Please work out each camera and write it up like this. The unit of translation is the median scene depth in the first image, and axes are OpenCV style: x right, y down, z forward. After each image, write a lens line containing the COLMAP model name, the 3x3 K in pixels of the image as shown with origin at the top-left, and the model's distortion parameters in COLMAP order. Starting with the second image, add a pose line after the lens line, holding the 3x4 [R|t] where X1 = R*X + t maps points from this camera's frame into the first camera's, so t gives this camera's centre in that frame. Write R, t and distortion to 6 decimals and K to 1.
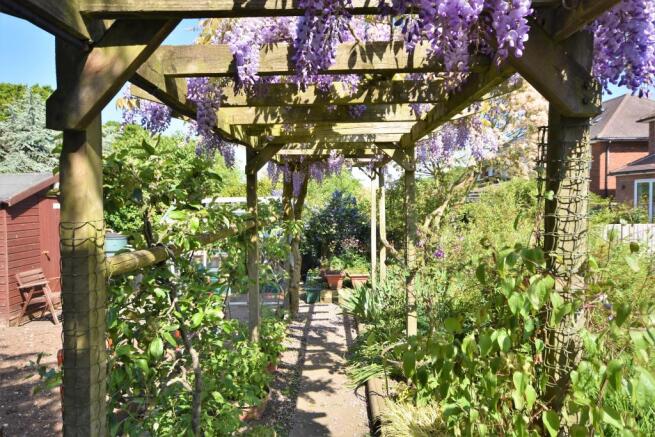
lens RADIAL K [[435.0, 0, 327.5], [0, 435.0, 218.5], [0, 0, 1]] dist [0.006918, 0.004251]
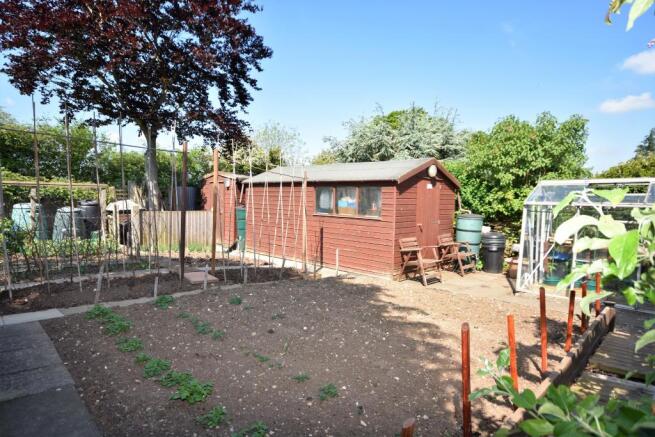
lens RADIAL K [[365.5, 0, 327.5], [0, 365.5, 218.5], [0, 0, 1]] dist [-0.030621, 0.000784]
pose [[0.696806, 0.067692, -0.714058, -0.114955], [-0.056608, 0.997621, 0.039333, 0.037144], [0.715022, 0.013014, 0.698981, 0.126456]]
